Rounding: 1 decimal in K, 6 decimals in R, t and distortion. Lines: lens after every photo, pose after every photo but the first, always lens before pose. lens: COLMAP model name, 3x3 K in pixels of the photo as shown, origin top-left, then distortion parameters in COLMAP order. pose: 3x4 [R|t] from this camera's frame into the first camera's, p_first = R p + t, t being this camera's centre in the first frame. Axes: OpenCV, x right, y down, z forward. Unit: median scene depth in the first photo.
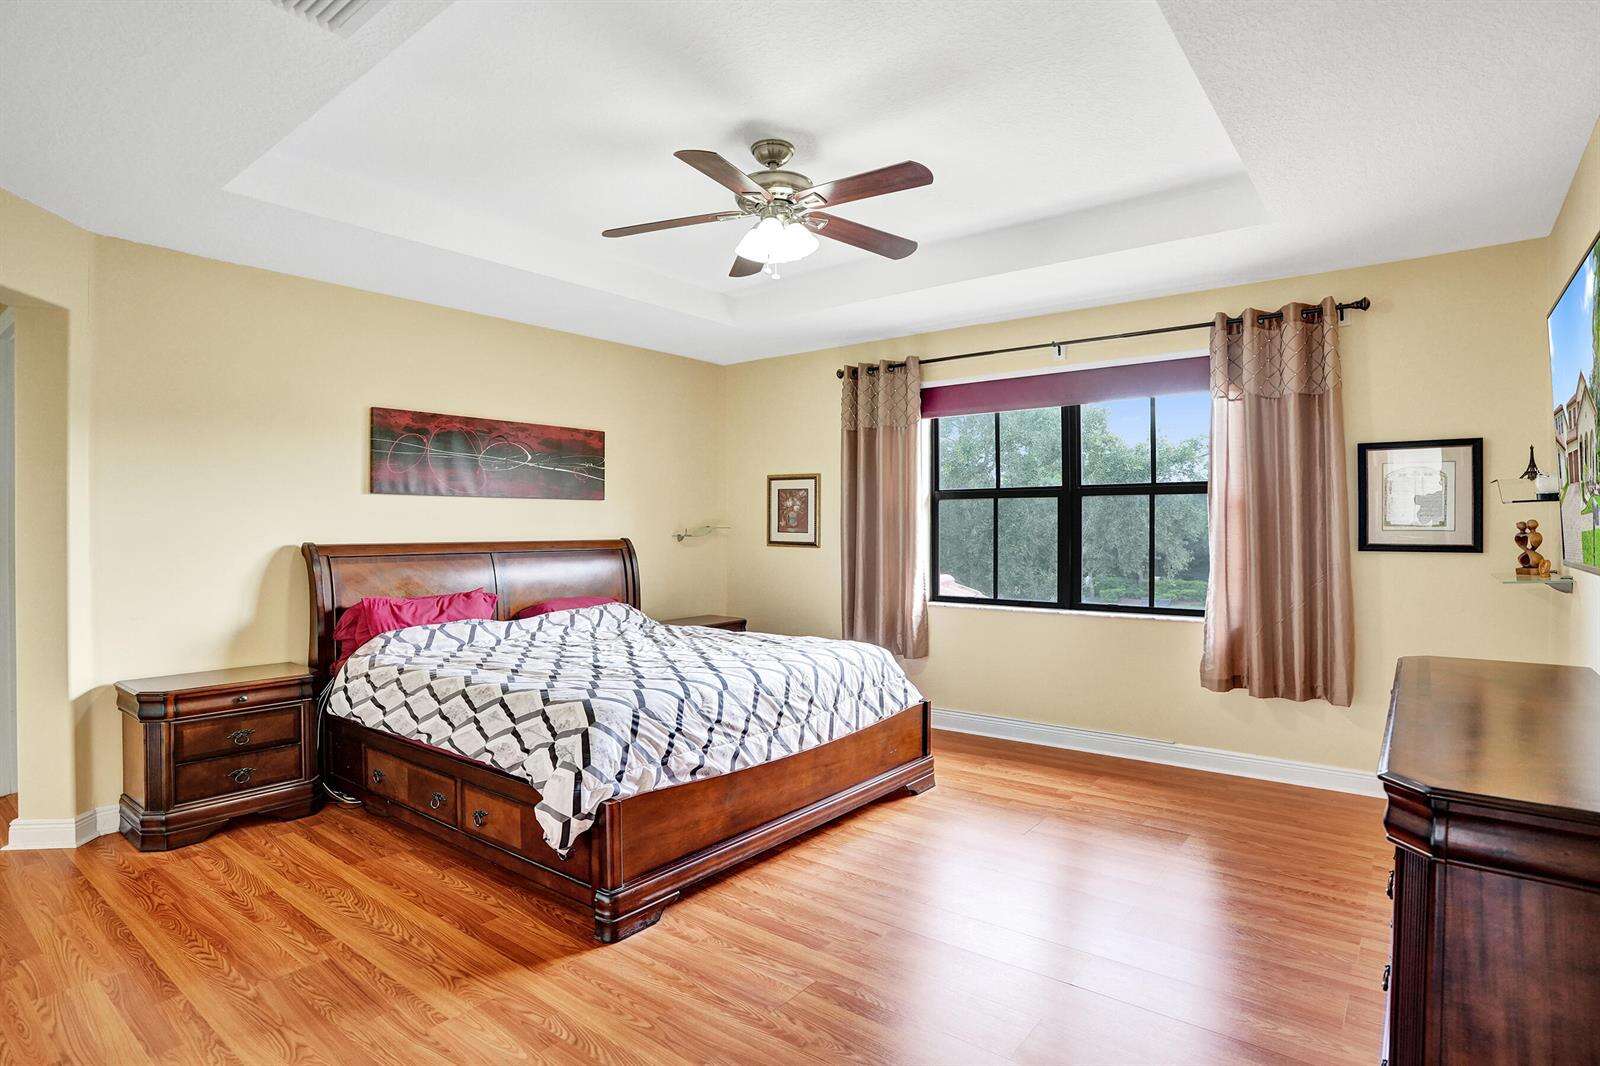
lens RADIAL K [[852.6, 0, 800.1], [0, 852.6, 526.3], [0, 0, 1]] dist [-0.047121, 0.022662]
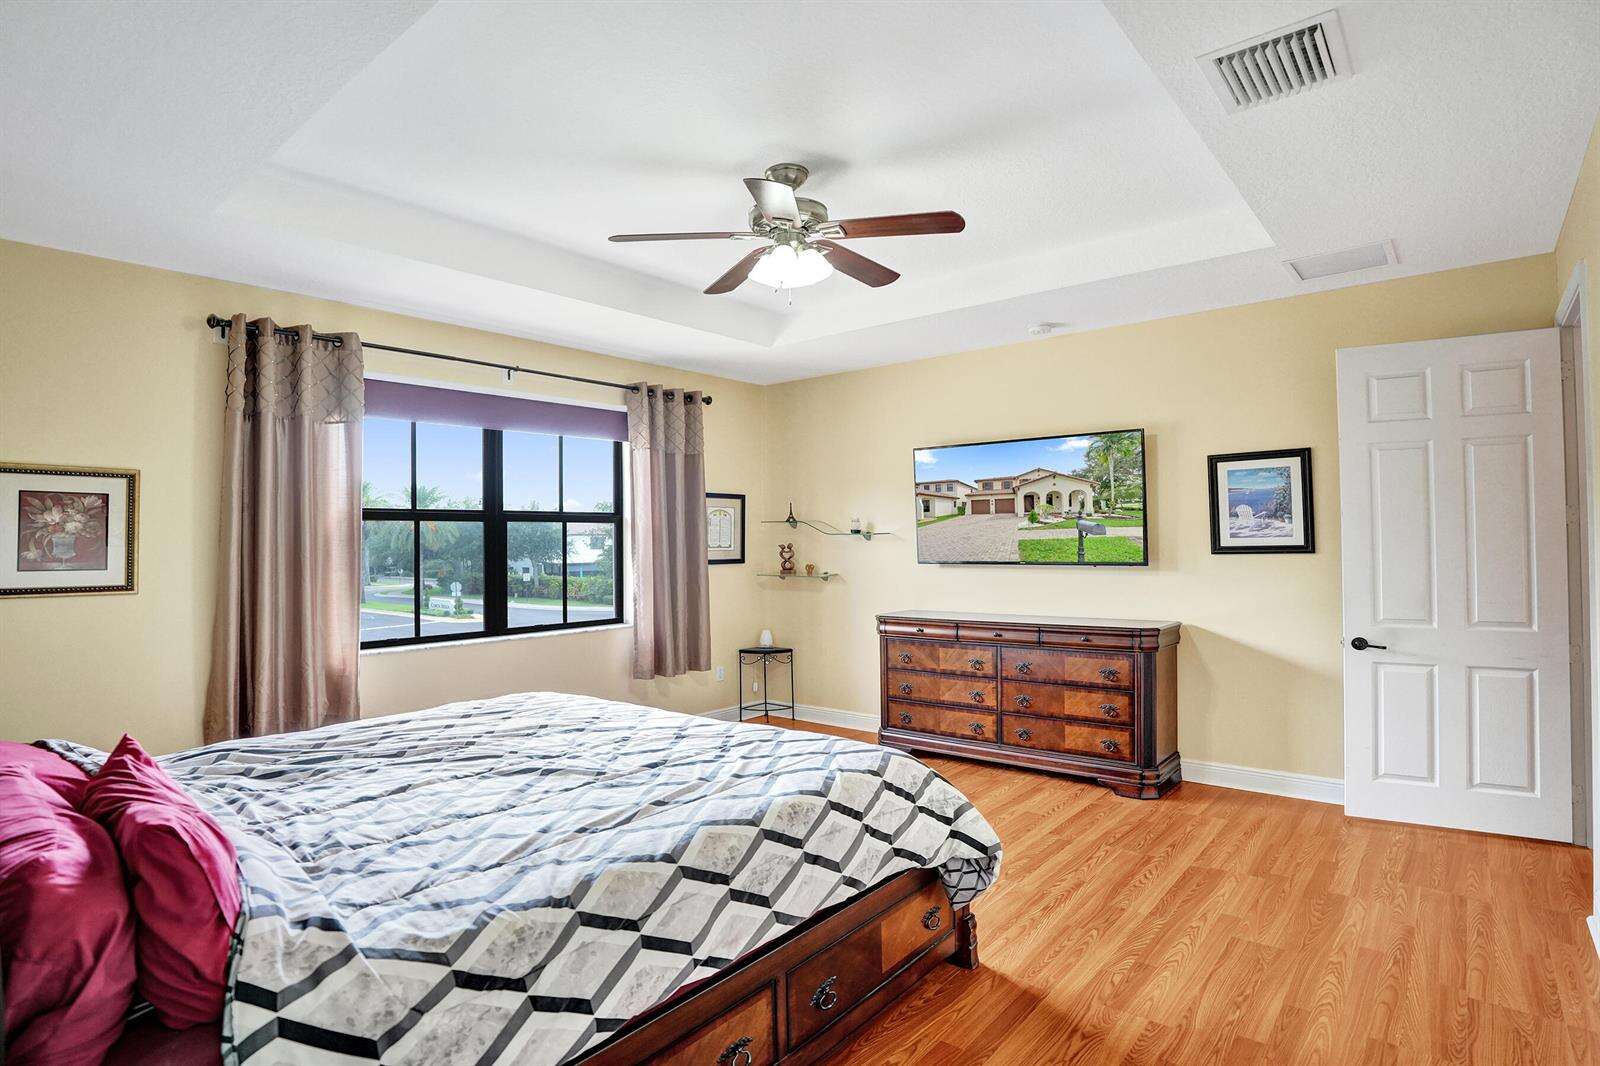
lens RADIAL K [[852.6, 0, 800.1], [0, 852.6, 528.4], [0, 0, 1]] dist [-0.047121, 0.022662]
pose [[0.044975, 0.013816, 0.998893, -0.791821], [0.008639, 0.999862, -0.014219, -0.012042], [-0.998951, 0.009269, 0.044850, 0.730714]]
